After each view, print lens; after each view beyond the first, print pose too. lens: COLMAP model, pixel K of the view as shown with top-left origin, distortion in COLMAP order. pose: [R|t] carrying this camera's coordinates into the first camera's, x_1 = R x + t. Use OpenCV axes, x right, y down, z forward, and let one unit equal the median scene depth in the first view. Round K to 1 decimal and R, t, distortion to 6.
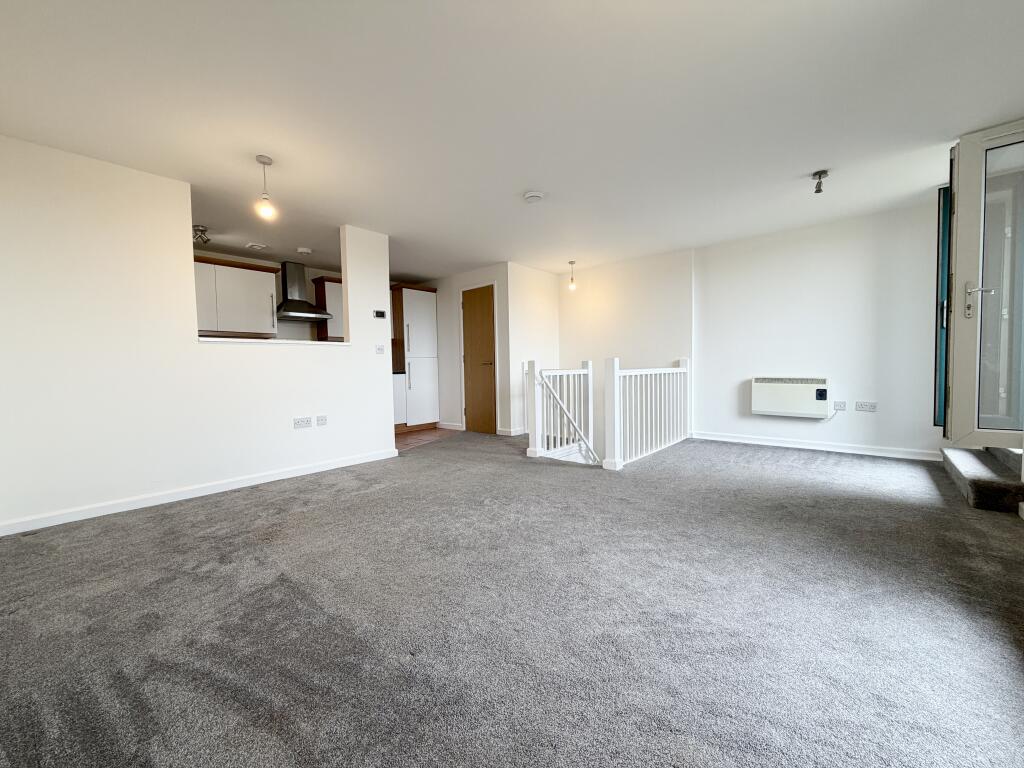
lens RADIAL K [[408.0, 0, 508.9], [0, 408.0, 384.0], [0, 0, 1]] dist [-0.001391, -0.000039]
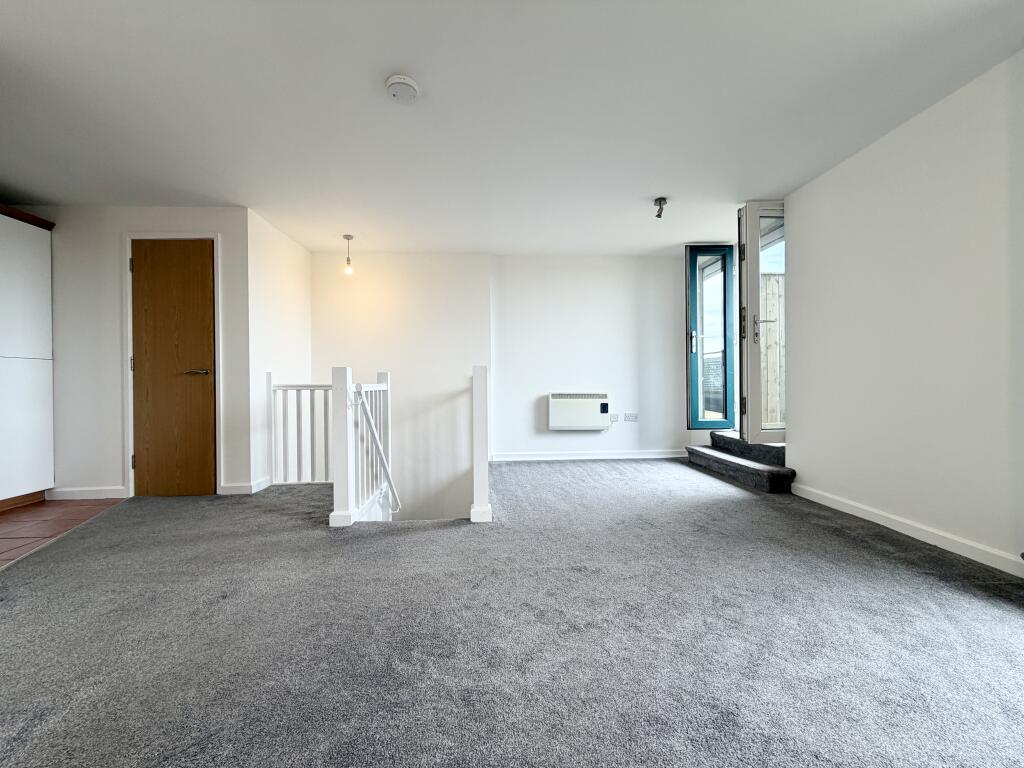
lens RADIAL K [[408.0, 0, 508.9], [0, 408.0, 384.0], [0, 0, 1]] dist [-0.001391, -0.000039]
pose [[0.713813, 0.011136, 0.700248, -0.175879], [0.023994, 0.998898, -0.040345, -0.001088], [-0.699925, 0.045600, 0.712759, 0.356279]]
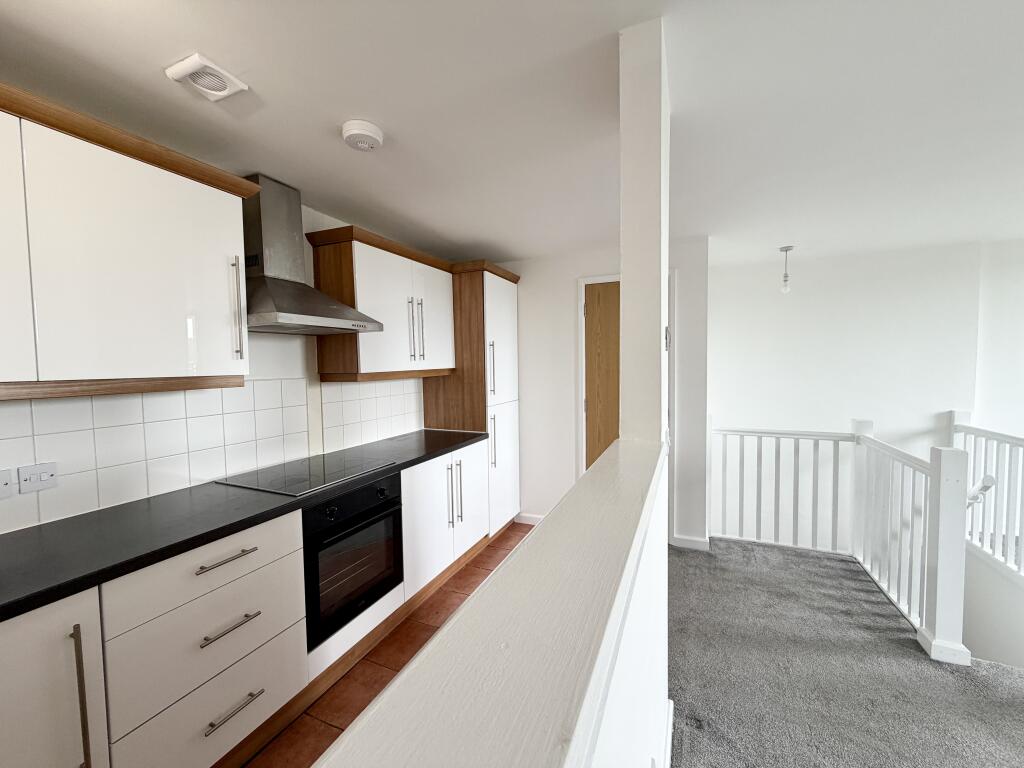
lens RADIAL K [[409.0, 0, 509.1], [0, 409.0, 383.6], [0, 0, 1]] dist [0.001019, 0.000465]
pose [[0.954554, -0.007344, 0.297949, -0.500320], [0.007125, 0.999973, 0.001820, -0.123784], [-0.297954, 0.000386, 0.954580, 0.658461]]
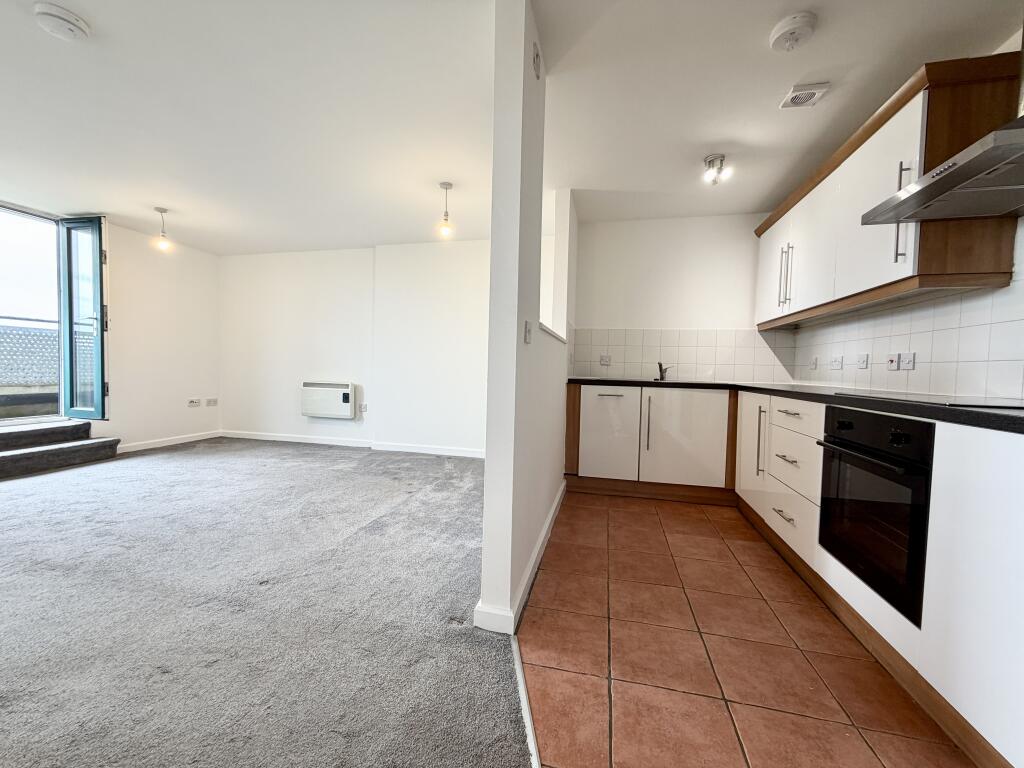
lens RADIAL K [[409.0, 0, 509.1], [0, 409.0, 383.6], [0, 0, 1]] dist [0.001019, 0.000465]
pose [[-0.889708, 0.015814, -0.456256, -0.135778], [-0.024937, 0.996224, 0.083158, -0.058794], [0.455849, 0.085364, -0.885954, 1.251021]]
